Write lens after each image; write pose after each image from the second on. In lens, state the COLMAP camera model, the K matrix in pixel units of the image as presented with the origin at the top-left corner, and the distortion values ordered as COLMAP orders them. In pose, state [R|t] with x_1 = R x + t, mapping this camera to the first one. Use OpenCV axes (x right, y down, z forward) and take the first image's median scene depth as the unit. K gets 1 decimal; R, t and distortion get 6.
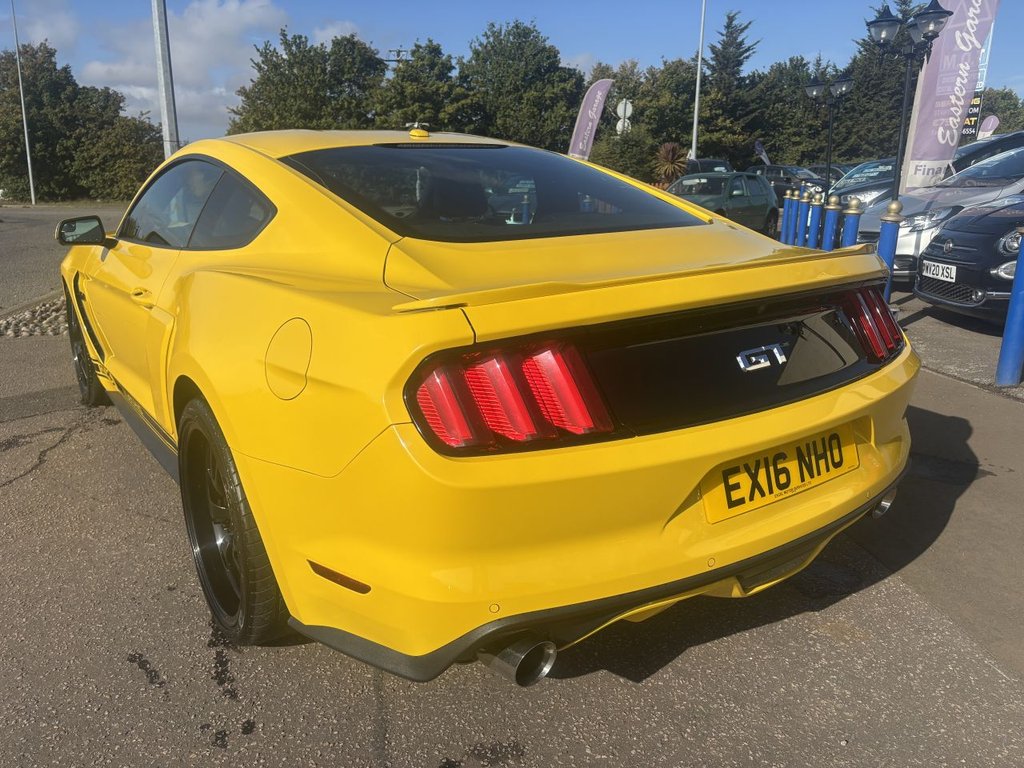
lens RADIAL K [[747.5, 0, 514.4], [0, 747.5, 368.1], [0, 0, 1]] dist [0.045453, -0.049615]
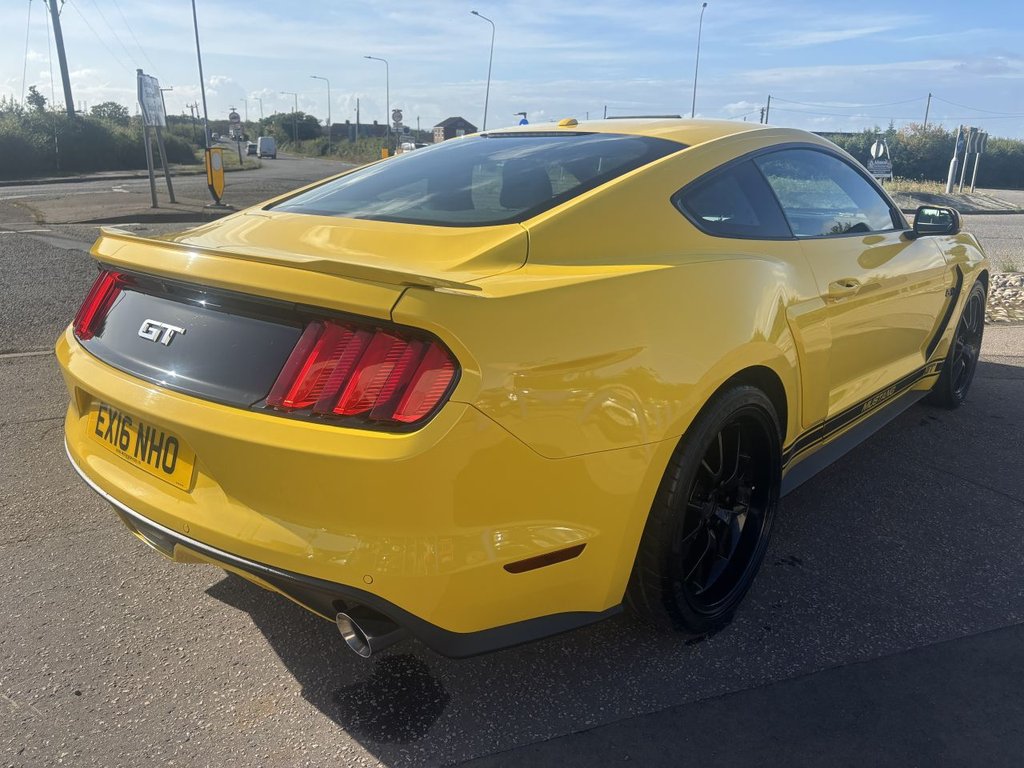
lens RADIAL K [[766.3, 0, 511.7], [0, 766.3, 371.5], [0, 0, 1]] dist [0.050422, -0.057852]
pose [[0.244035, 0.267234, -0.932219, 0.712167], [-0.254355, 0.945266, 0.204390, -0.149127], [0.935816, 0.187236, 0.298650, 0.555445]]
